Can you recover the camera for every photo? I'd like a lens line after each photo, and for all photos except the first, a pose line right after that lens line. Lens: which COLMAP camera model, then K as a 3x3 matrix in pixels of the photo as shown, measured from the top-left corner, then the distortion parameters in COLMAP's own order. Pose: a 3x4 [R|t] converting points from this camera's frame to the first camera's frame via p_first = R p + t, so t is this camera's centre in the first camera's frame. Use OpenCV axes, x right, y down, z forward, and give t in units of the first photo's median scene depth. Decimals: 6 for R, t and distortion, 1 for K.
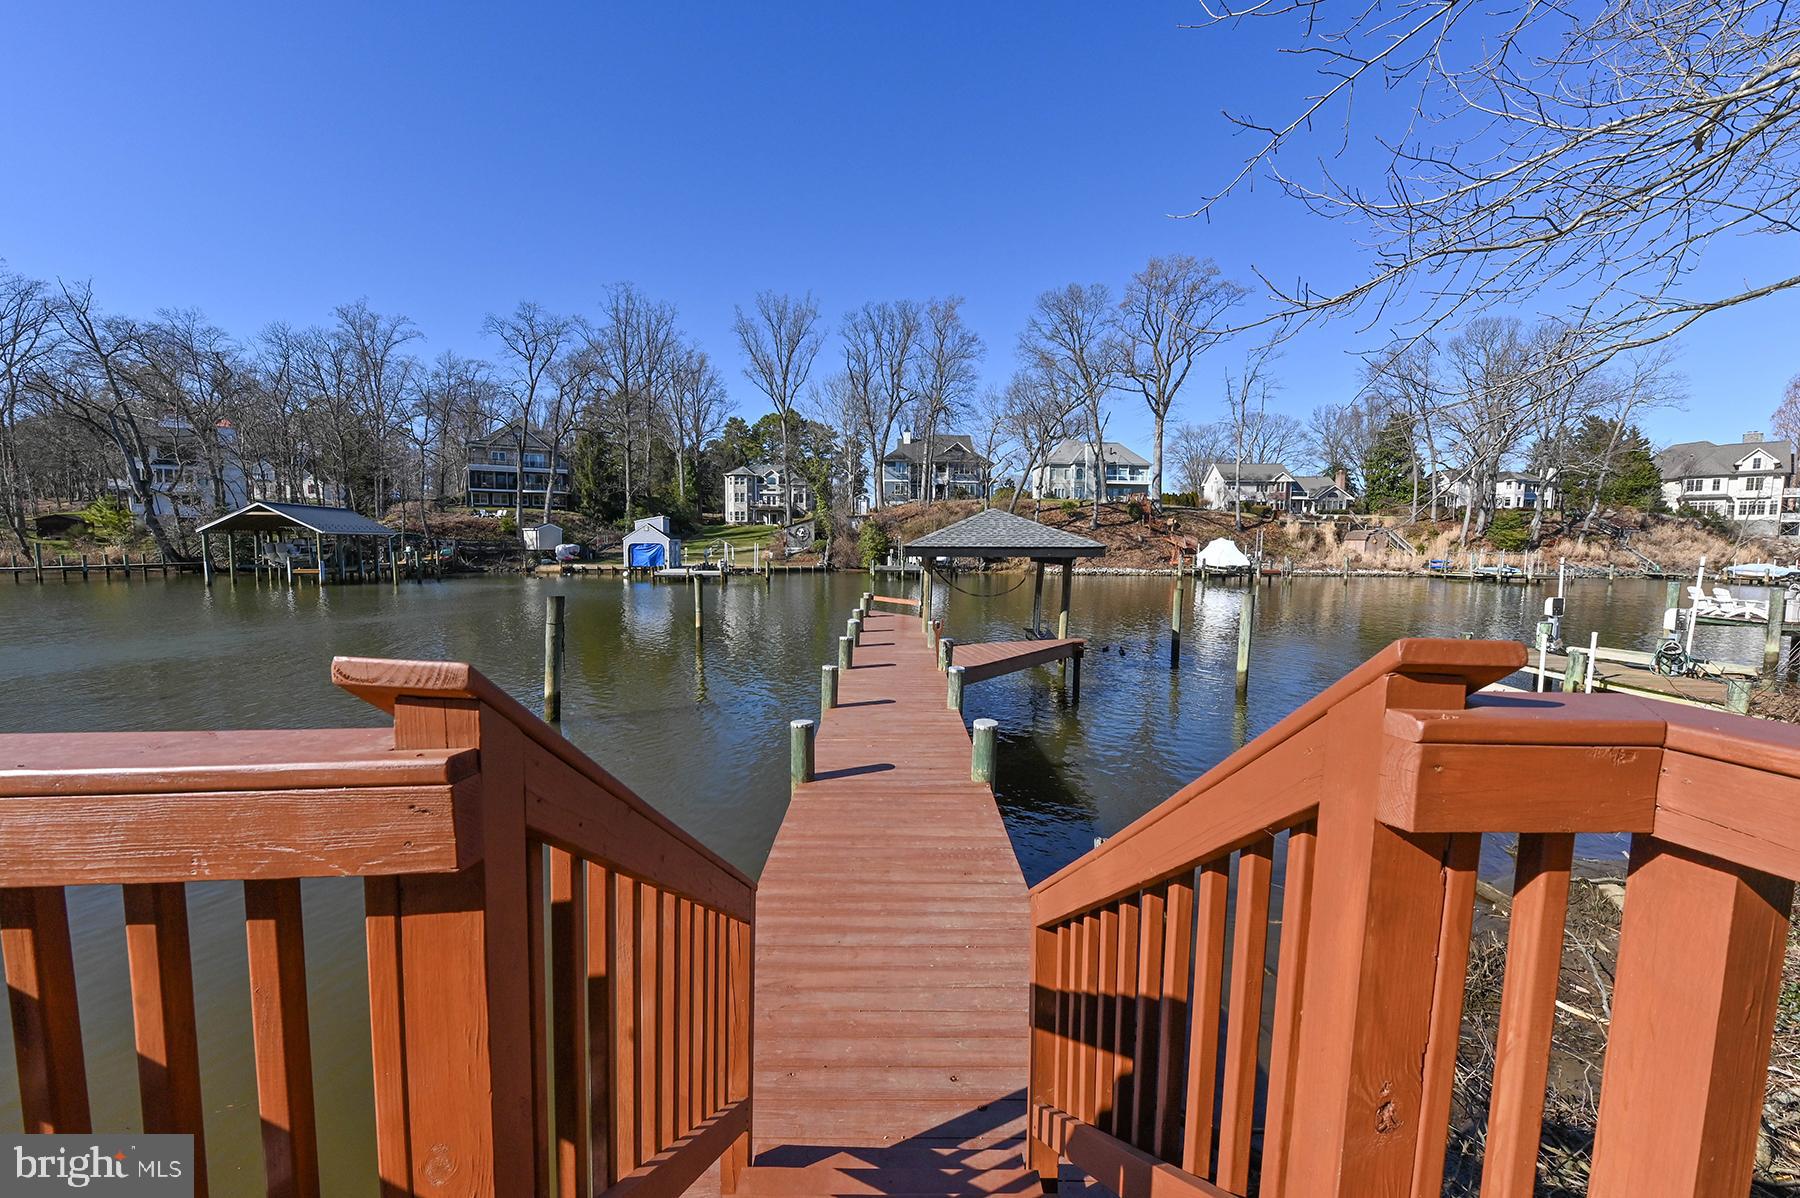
lens RADIAL K [[716.6, 0, 901.7], [0, 716.6, 603.3], [0, 0, 1]] dist [-0.003650, -0.001961]
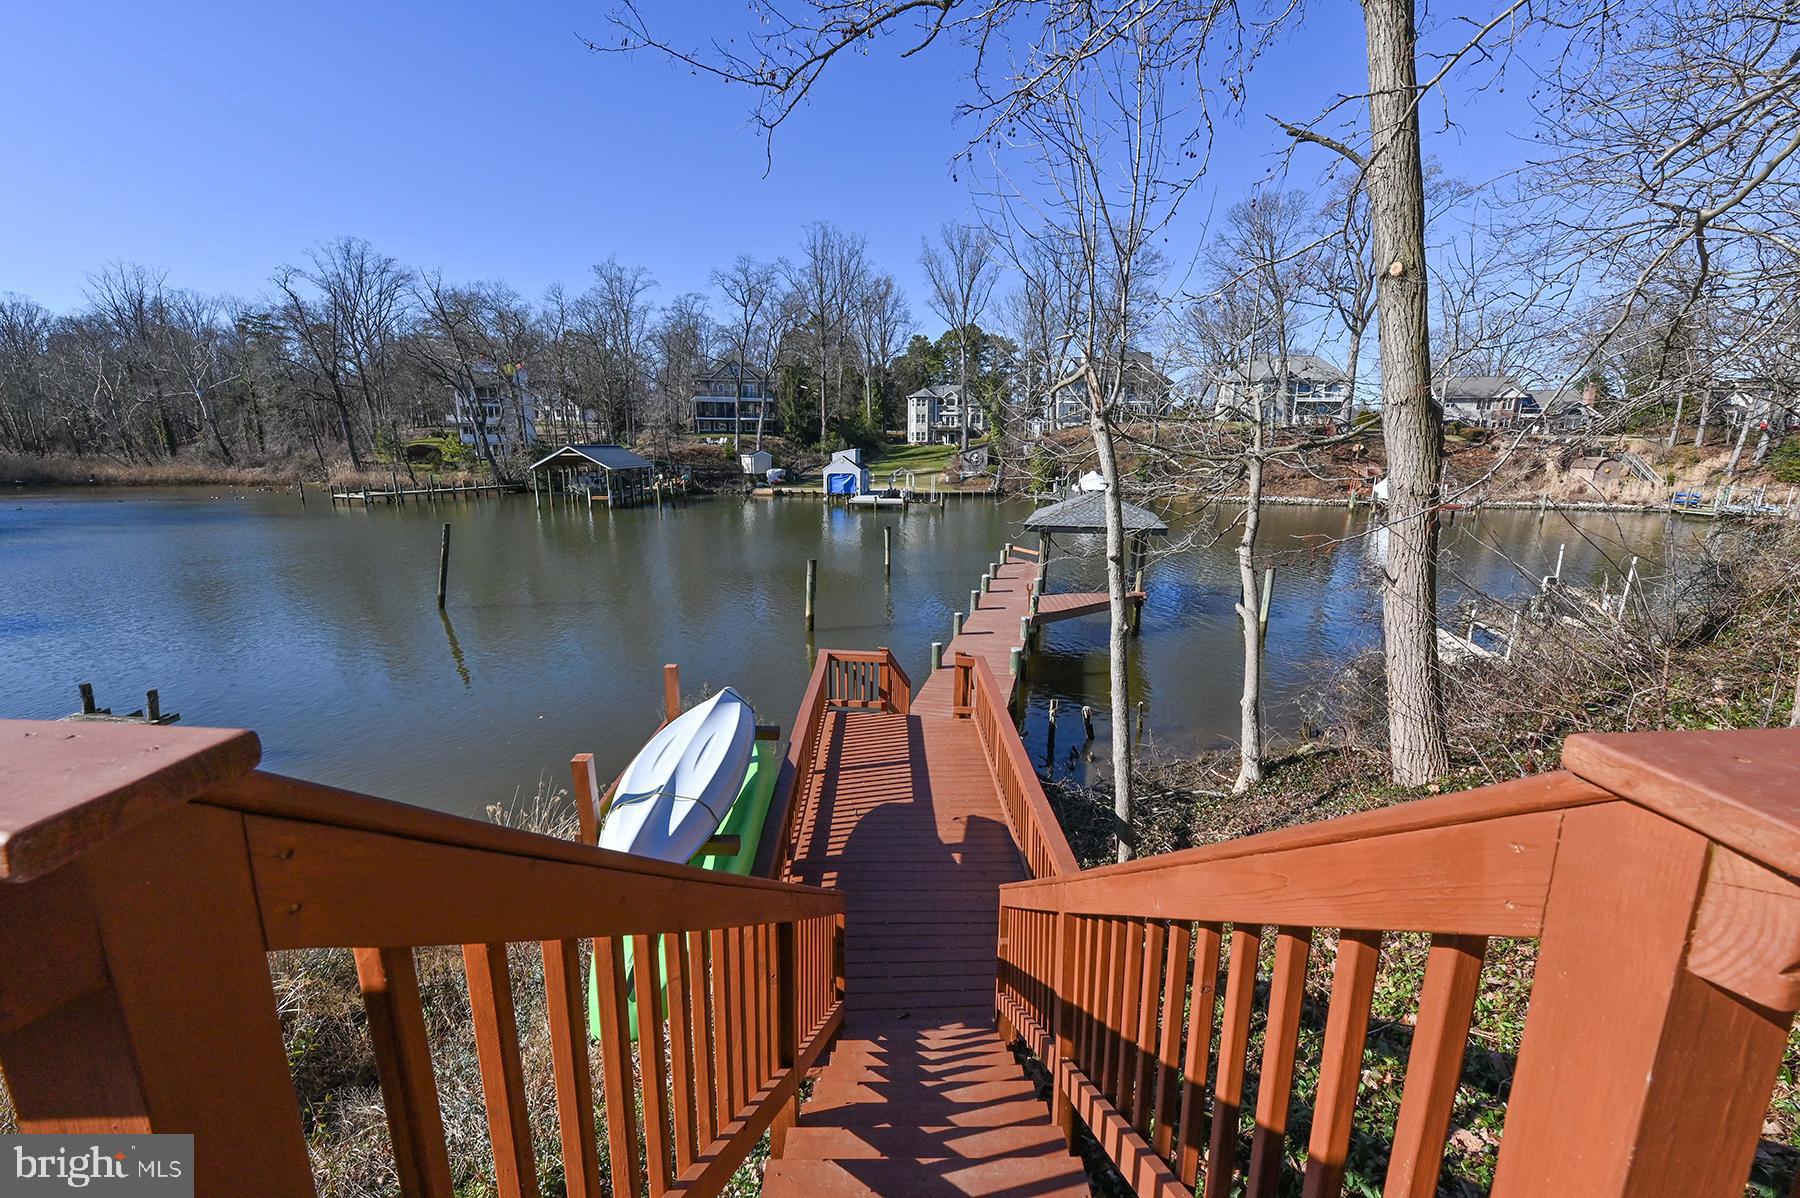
lens RADIAL K [[716.6, 0, 904.1], [0, 716.6, 604.9], [0, 0, 1]] dist [-0.003650, -0.001961]
pose [[0.970200, 0.050900, -0.236899, 0.022036], [-0.019469, 0.990902, 0.133170, -0.019413], [0.241522, -0.124590, 0.962364, -0.090894]]
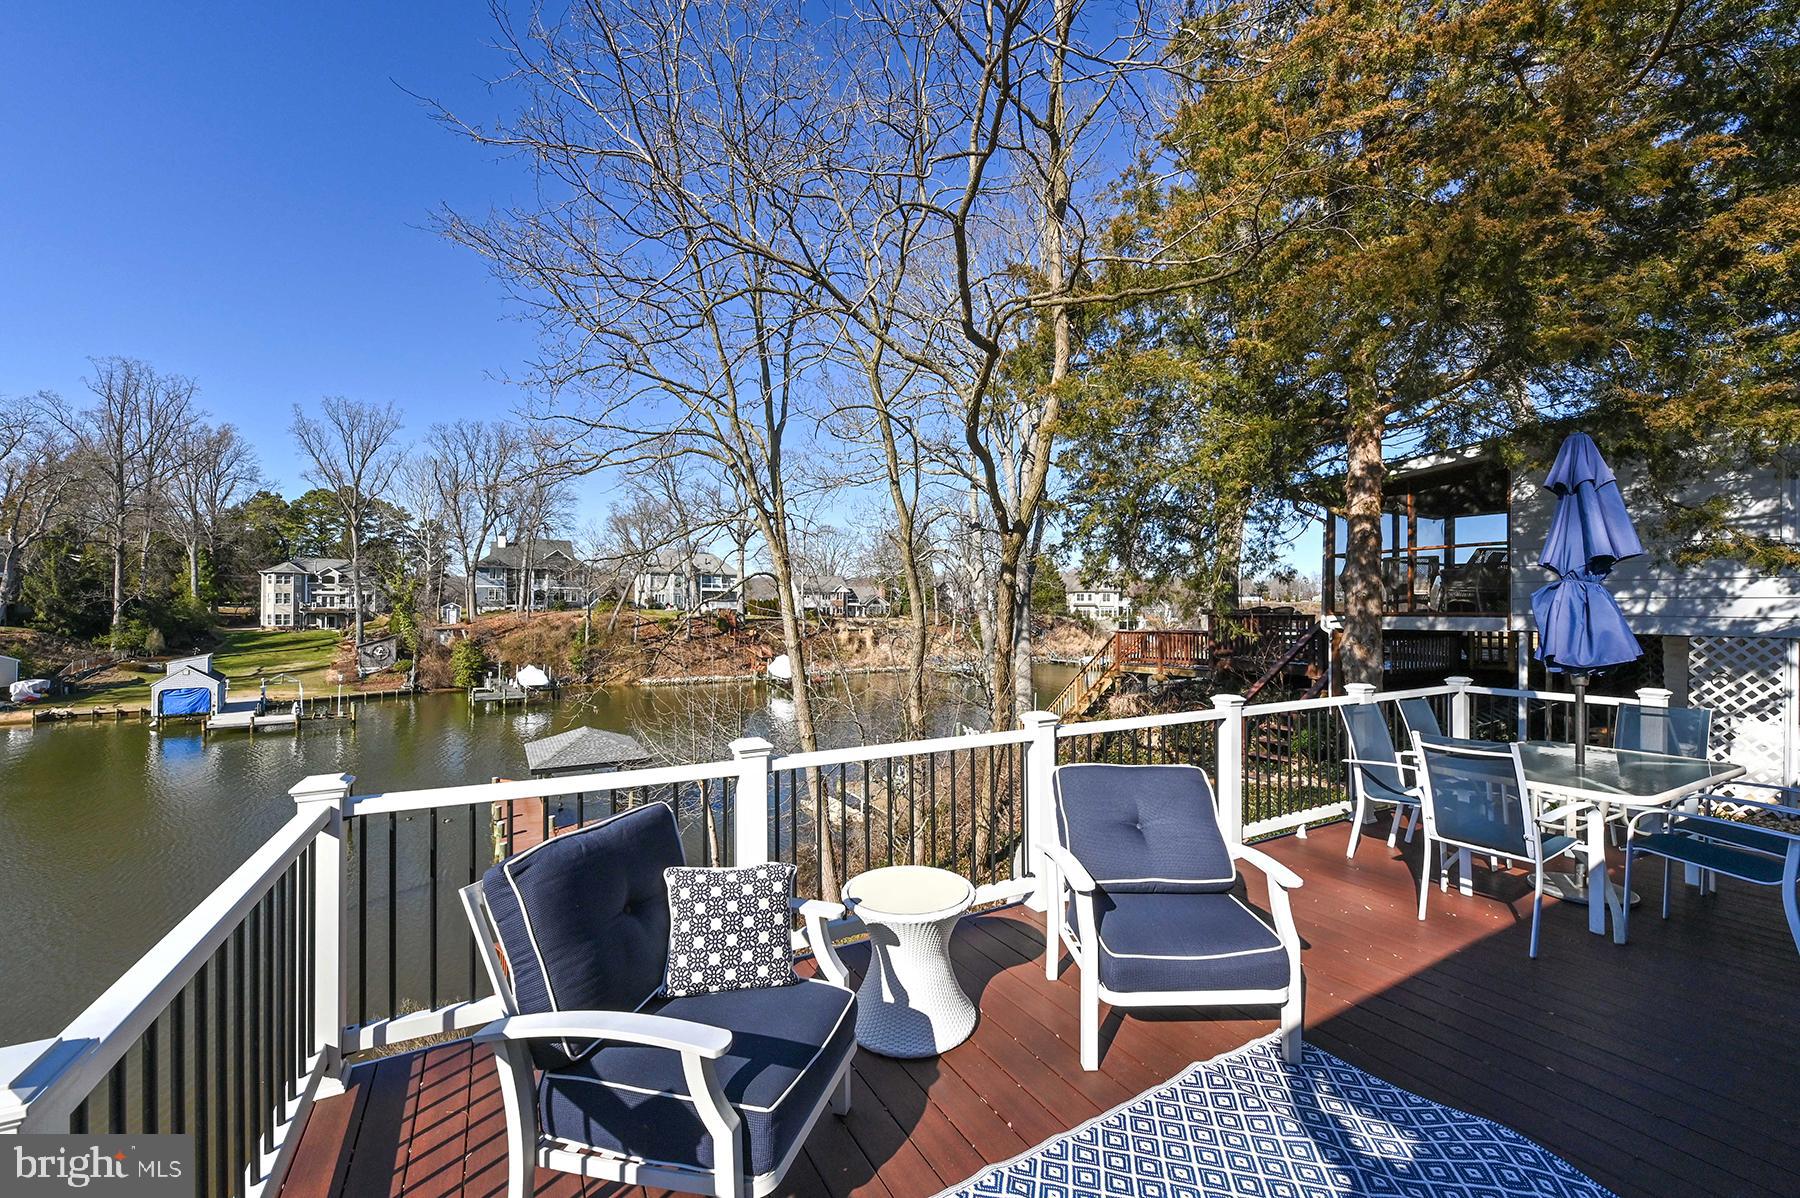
lens RADIAL K [[716.6, 0, 906.2], [0, 716.6, 602.3], [0, 0, 1]] dist [-0.003650, -0.001961]
pose [[0.861648, 0.000921, 0.507505, -0.017062], [0.044189, 0.996064, -0.076833, -0.056603], [-0.505579, 0.088629, 0.858216, -0.175489]]
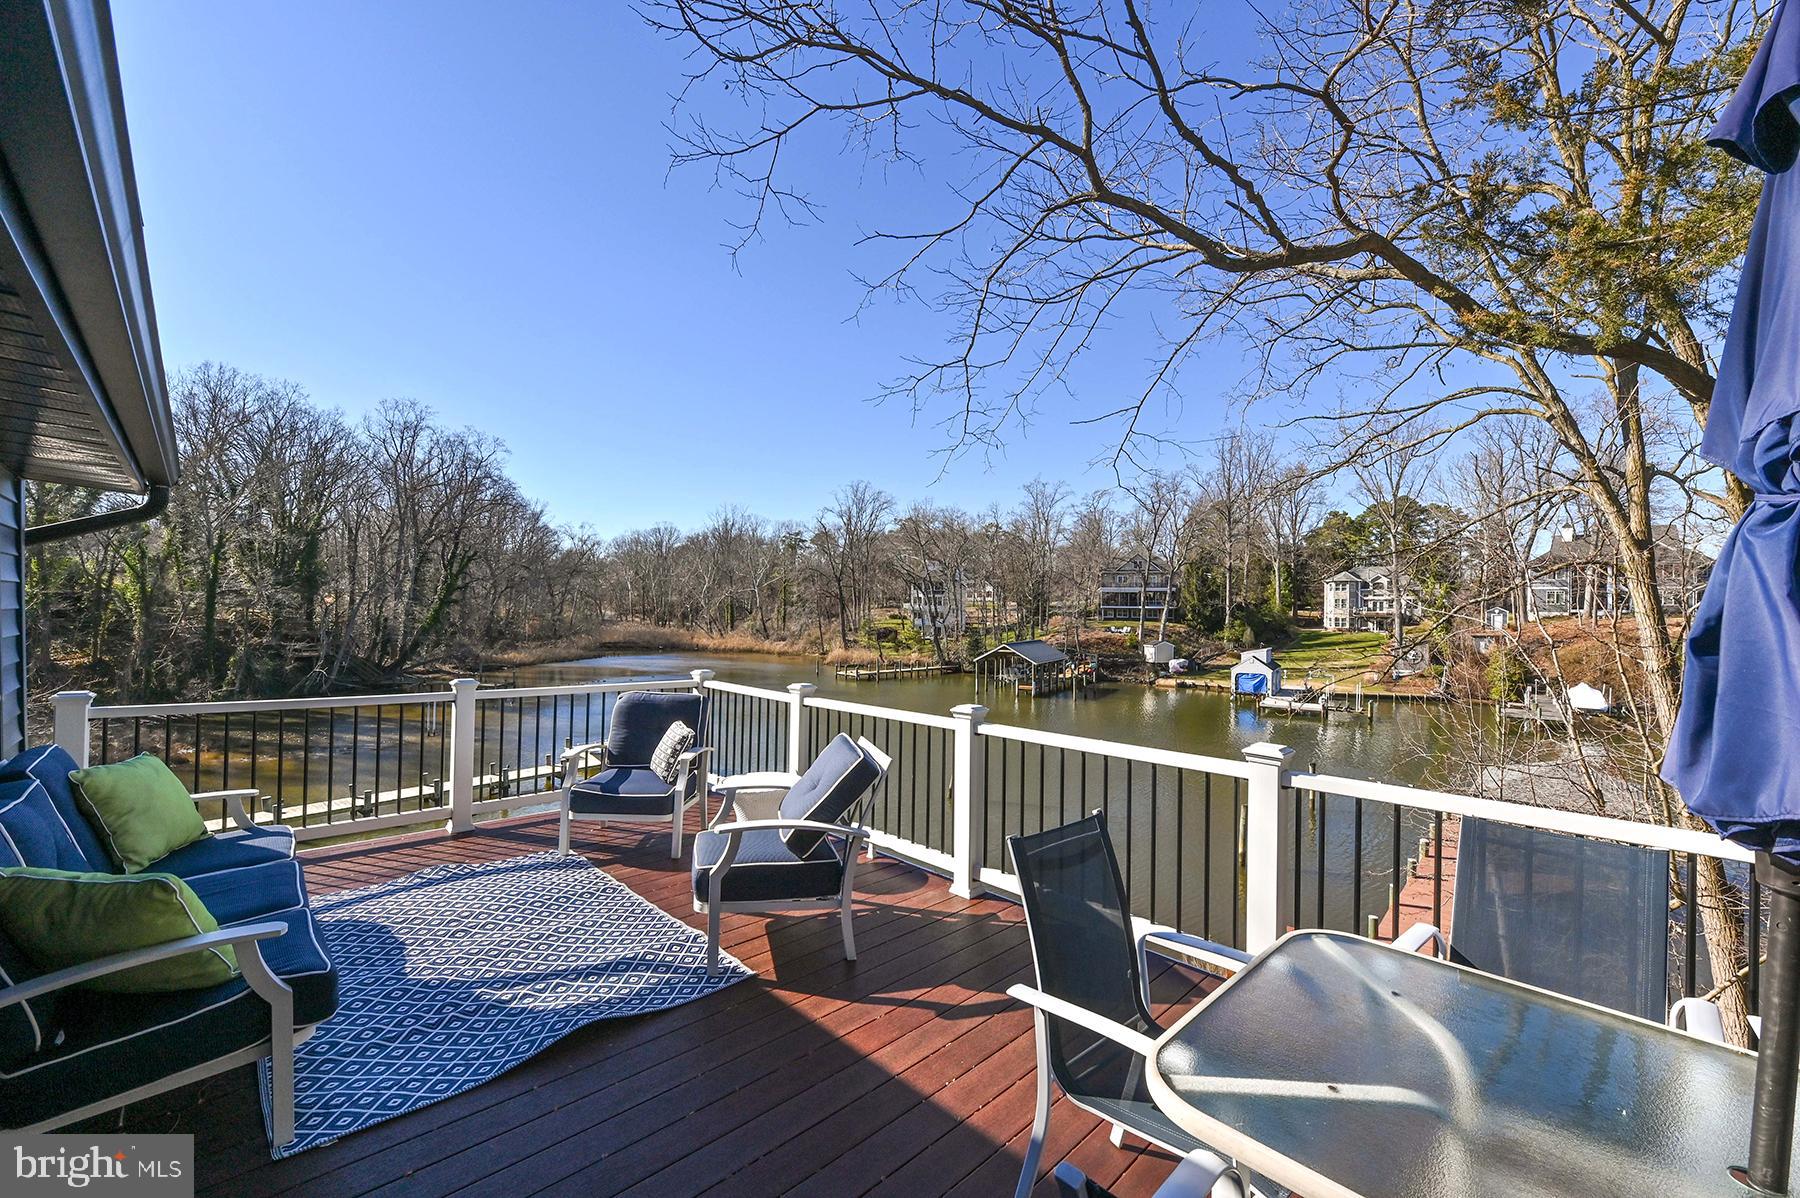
lens RADIAL K [[716.6, 0, 901.1], [0, 716.6, 600.1], [0, 0, 1]] dist [-0.003650, -0.001961]
pose [[0.718045, -0.006705, -0.695964, 0.036290], [-0.061950, 0.995369, -0.073505, -0.055613], [0.693234, 0.095896, 0.714305, -0.178645]]
